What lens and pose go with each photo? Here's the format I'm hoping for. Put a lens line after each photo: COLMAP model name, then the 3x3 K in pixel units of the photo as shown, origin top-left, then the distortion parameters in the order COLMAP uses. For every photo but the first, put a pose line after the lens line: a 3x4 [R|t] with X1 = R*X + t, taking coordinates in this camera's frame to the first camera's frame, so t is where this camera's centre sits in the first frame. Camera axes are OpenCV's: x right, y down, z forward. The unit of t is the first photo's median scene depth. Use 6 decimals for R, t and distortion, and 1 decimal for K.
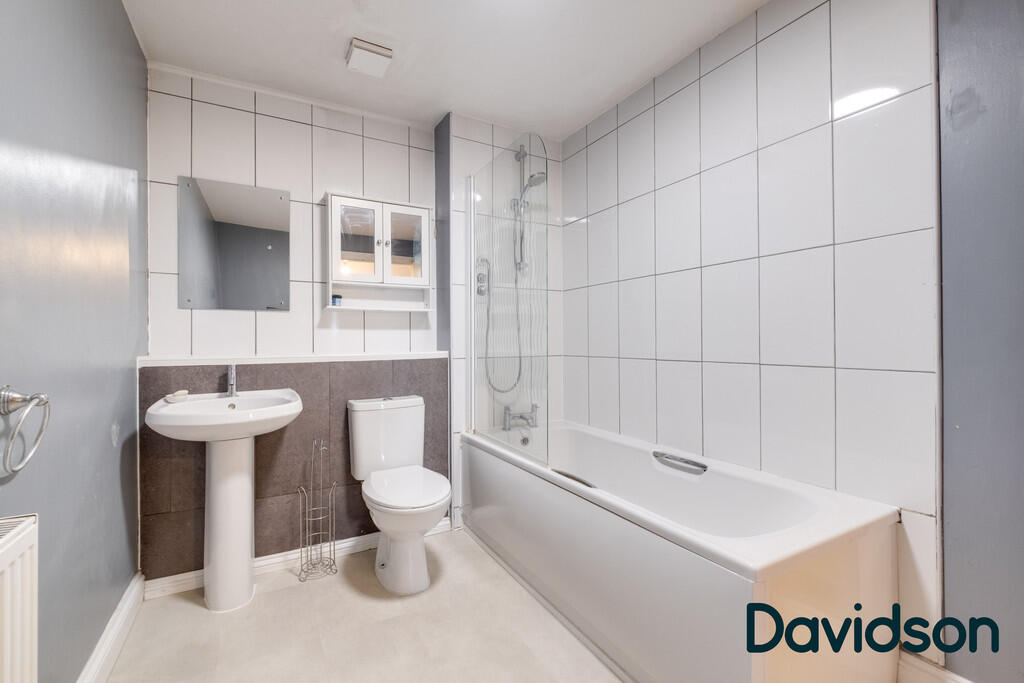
lens RADIAL K [[437.5, 0, 514.0], [0, 437.5, 343.6], [0, 0, 1]] dist [-0.008479, -0.000078]
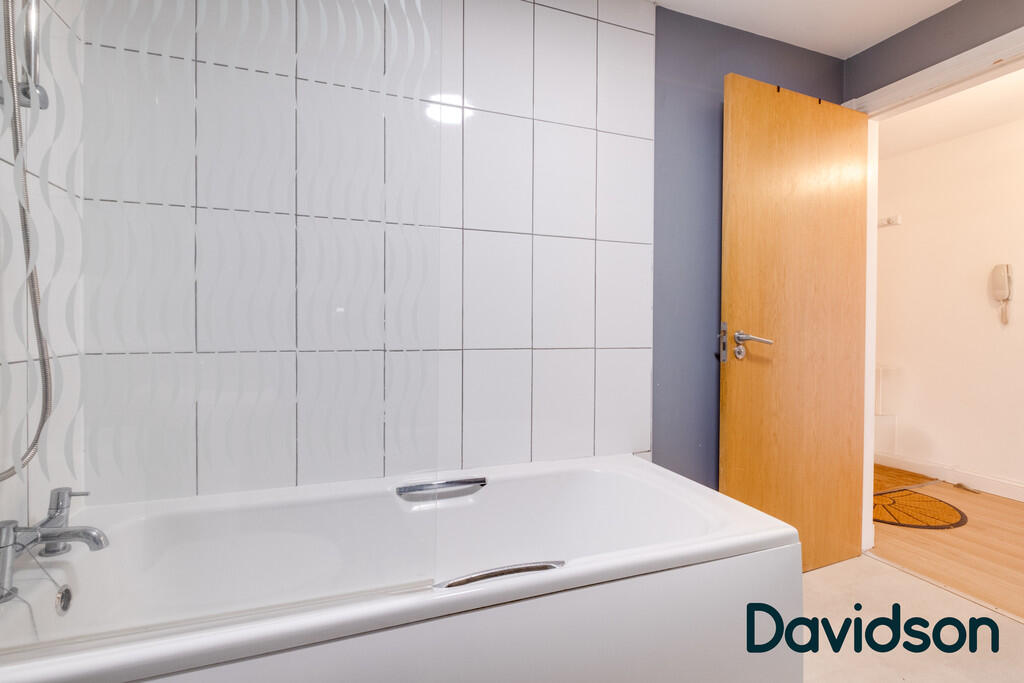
lens RADIAL K [[437.5, 0, 511.9], [0, 437.5, 333.6], [0, 0, 1]] dist [-0.008479, -0.000078]
pose [[0.191260, -0.002335, 0.981537, -0.365420], [0.003930, 0.999991, 0.001613, 0.008726], [-0.981532, 0.003549, 0.191268, 0.824864]]
